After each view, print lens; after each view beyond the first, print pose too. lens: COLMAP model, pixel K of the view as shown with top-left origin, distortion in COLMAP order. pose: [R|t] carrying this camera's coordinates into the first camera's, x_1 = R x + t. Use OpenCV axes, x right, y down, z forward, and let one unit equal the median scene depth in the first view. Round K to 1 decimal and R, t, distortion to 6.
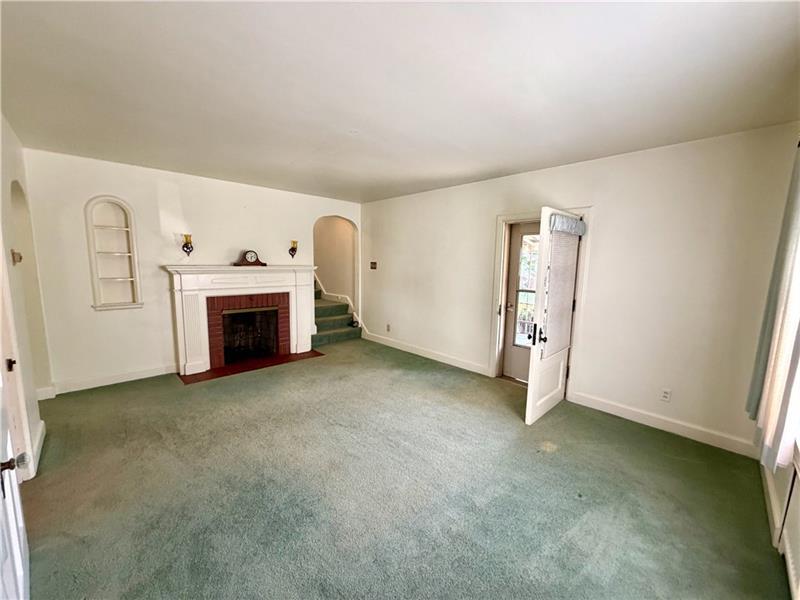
lens RADIAL K [[320.4, 0, 397.9], [0, 320.4, 301.2], [0, 0, 1]] dist [-0.000144, -0.000145]
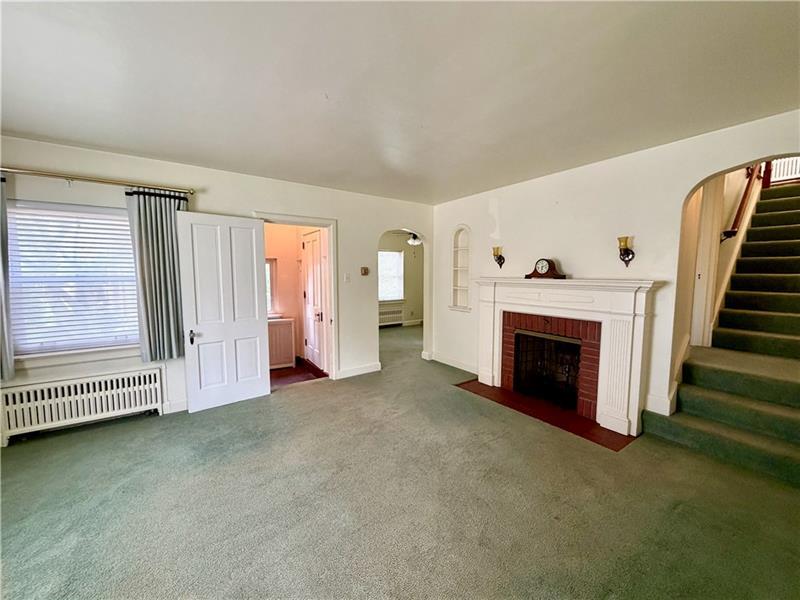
lens RADIAL K [[320.4, 0, 397.1], [0, 320.4, 301.3], [0, 0, 1]] dist [-0.000144, -0.000145]
pose [[-0.144777, 0.068612, -0.987083, 0.347248], [-0.130474, 0.987558, 0.087782, -0.075596], [0.980824, 0.141498, -0.134023, 0.746696]]
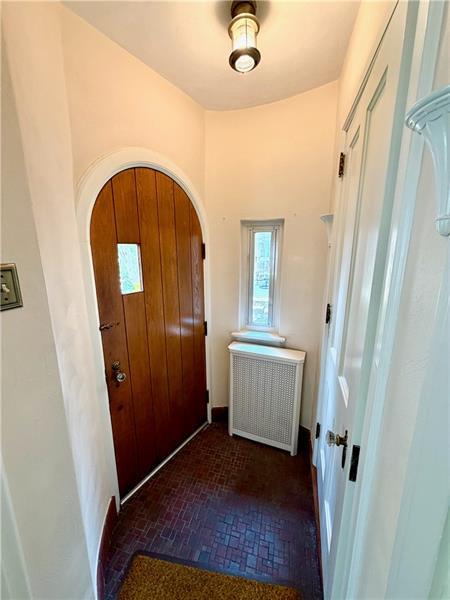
lens RADIAL K [[240.3, 0, 224.4], [0, 240.3, 300.9], [0, 0, 1]] dist [-0.000144, -0.000145]
pose [[-0.850294, 0.095101, -0.517645, -0.475256], [-0.079383, 0.949113, 0.304767, -0.054308], [0.520287, 0.300234, -0.799475, 0.434462]]
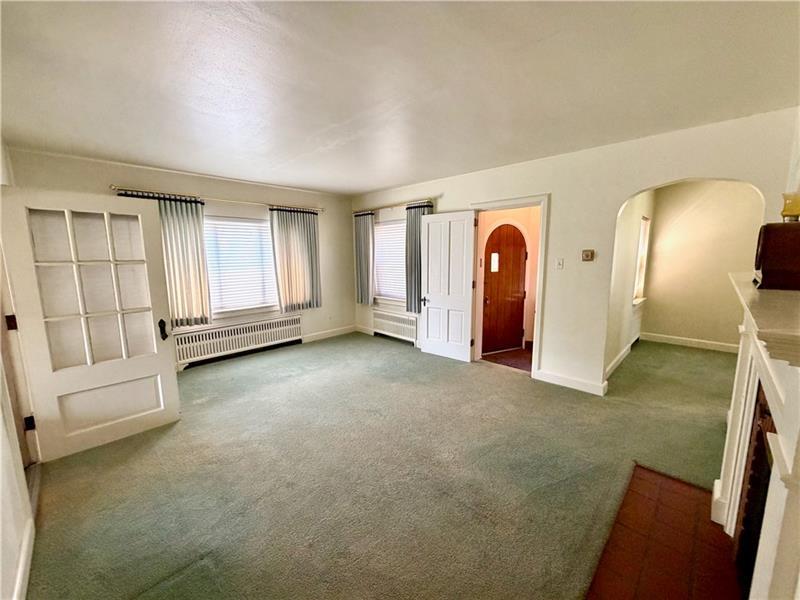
lens RADIAL K [[320.4, 0, 399.6], [0, 320.4, 301.5], [0, 0, 1]] dist [-0.000144, -0.000145]
pose [[-0.999219, -0.007477, -0.038790, -0.158989], [-0.017743, 0.962254, 0.271574, -0.156680], [0.035295, 0.272050, -0.961636, 1.215436]]
